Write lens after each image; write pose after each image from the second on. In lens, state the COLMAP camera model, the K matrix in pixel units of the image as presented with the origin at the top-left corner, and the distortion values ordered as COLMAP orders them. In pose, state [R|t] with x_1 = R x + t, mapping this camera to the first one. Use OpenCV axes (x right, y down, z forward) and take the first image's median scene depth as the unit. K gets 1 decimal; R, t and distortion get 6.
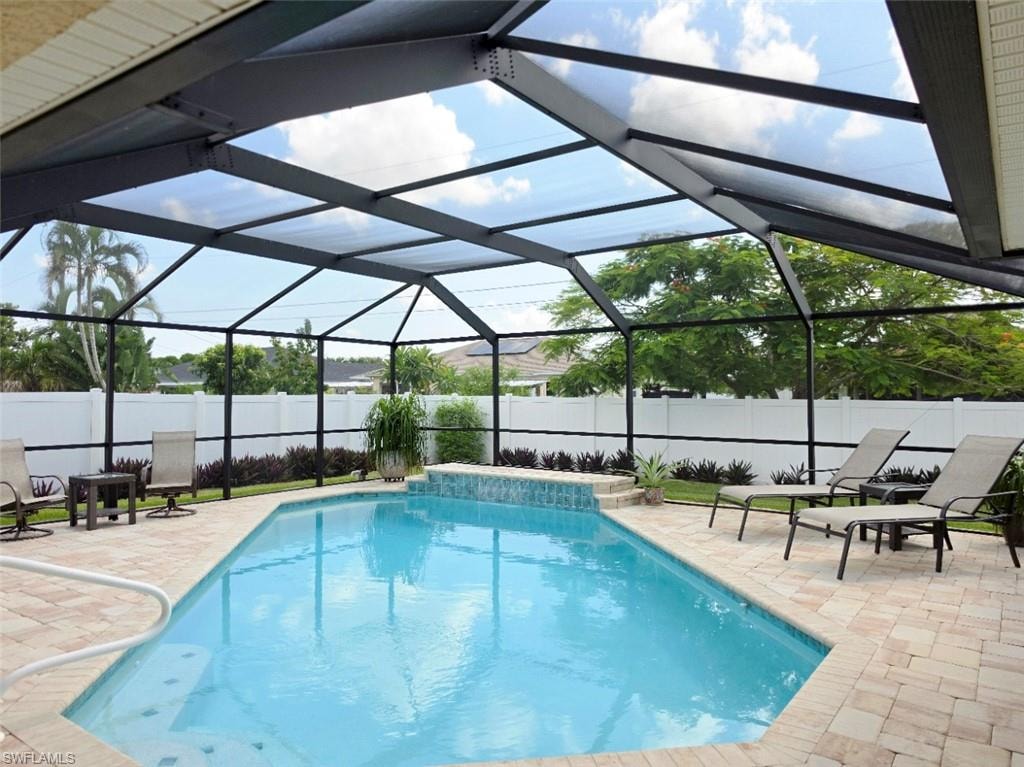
lens RADIAL K [[701.1, 0, 512.0], [0, 701.1, 383.5], [0, 0, 1]] dist [0.004076, 0.002940]
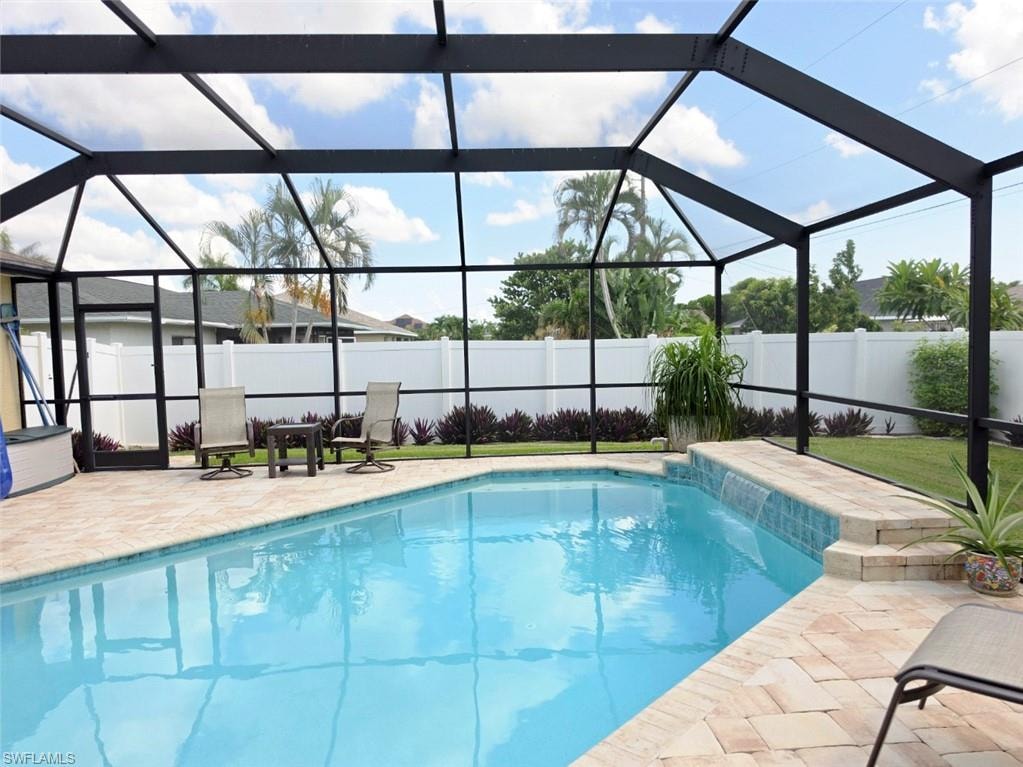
lens RADIAL K [[700.4, 0, 511.5], [0, 700.4, 383.5], [0, 0, 1]] dist [0.004076, 0.002940]
pose [[0.622711, 0.031052, -0.781836, 0.325383], [0.037224, 0.996905, 0.069242, 0.010183], [0.781566, -0.072221, 0.619628, 0.503578]]
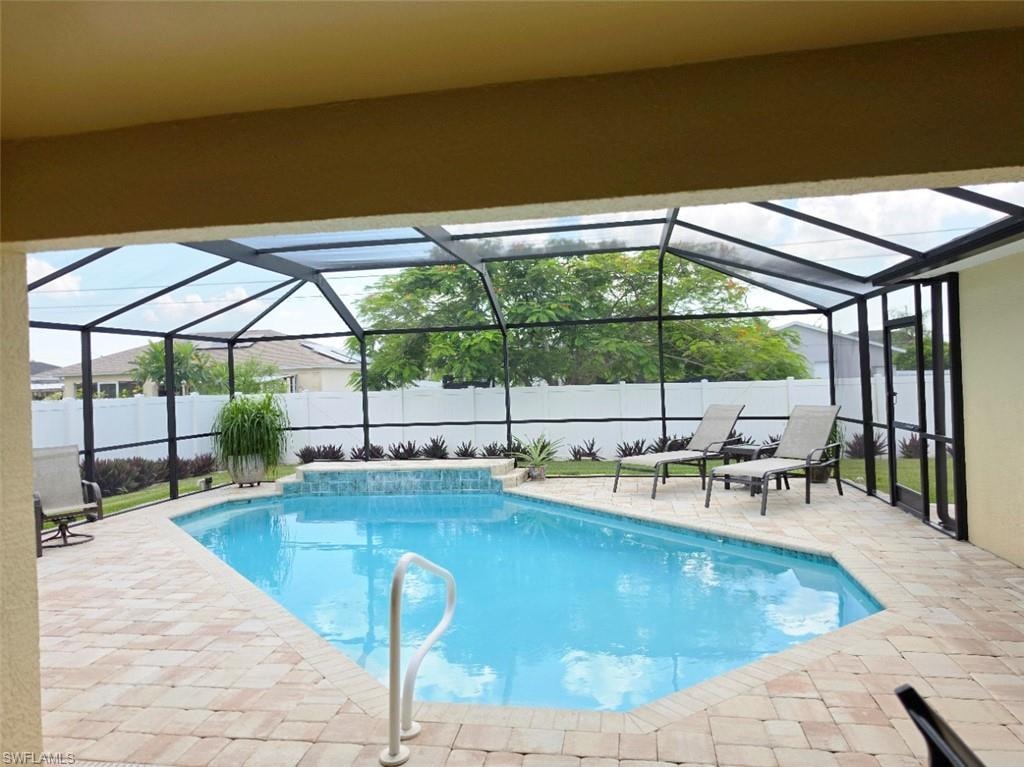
lens RADIAL K [[700.2, 0, 512.0], [0, 700.2, 383.5], [0, 0, 1]] dist [0.043485, -0.004882]
pose [[0.900862, -0.033465, 0.432814, -0.307387], [0.028419, 0.999432, 0.018123, -0.007364], [-0.433174, -0.004026, 0.901301, -0.008248]]
